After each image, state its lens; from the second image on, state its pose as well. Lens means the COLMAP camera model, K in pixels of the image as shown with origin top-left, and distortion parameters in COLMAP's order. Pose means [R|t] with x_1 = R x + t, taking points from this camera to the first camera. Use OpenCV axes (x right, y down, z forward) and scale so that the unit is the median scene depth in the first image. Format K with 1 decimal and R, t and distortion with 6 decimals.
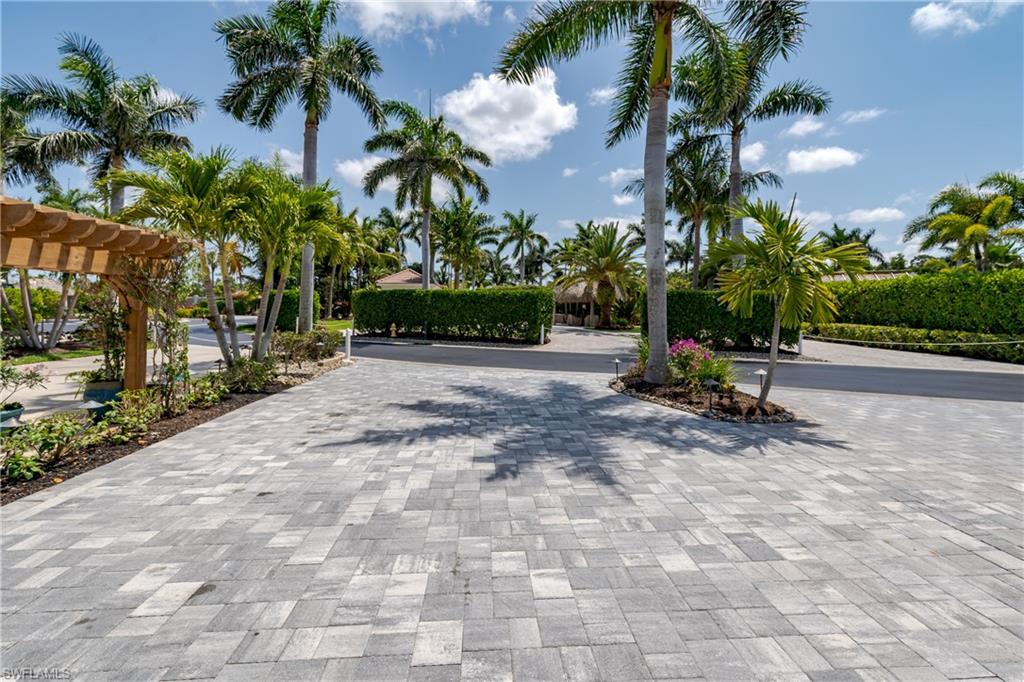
lens RADIAL K [[467.4, 0, 512.6], [0, 467.4, 304.8], [0, 0, 1]] dist [0.006864, -0.001318]
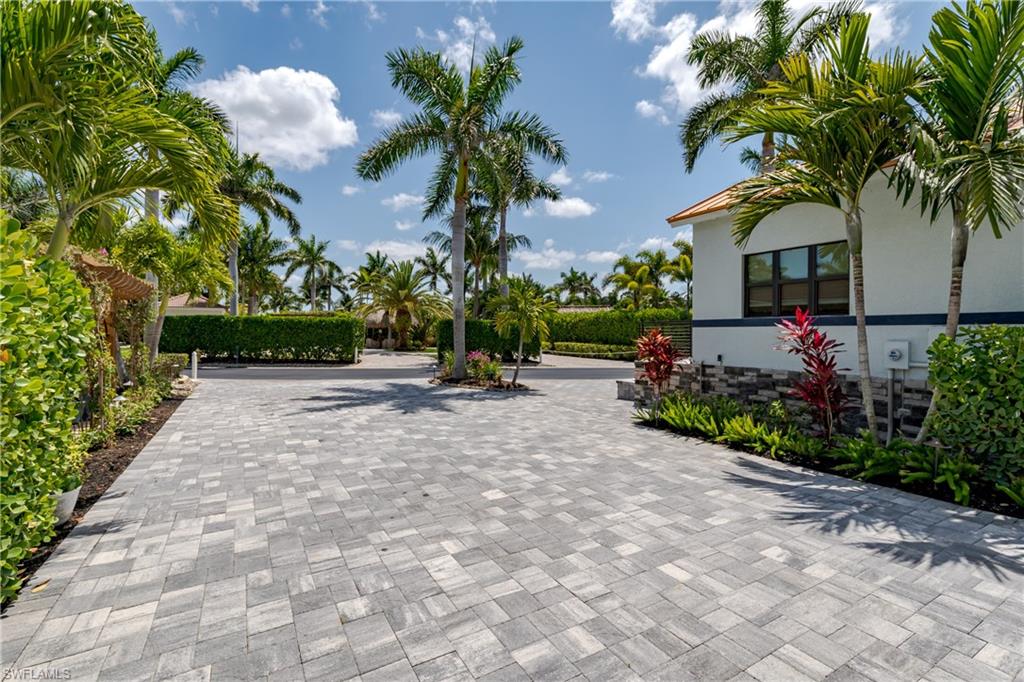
lens RADIAL K [[467.4, 0, 518.3], [0, 467.4, 334.9], [0, 0, 1]] dist [0.006864, -0.001318]
pose [[0.889603, -0.006617, 0.456687, -0.131859], [0.000329, 0.999904, 0.013846, -0.005227], [-0.456734, -0.012168, 0.889520, -0.287263]]
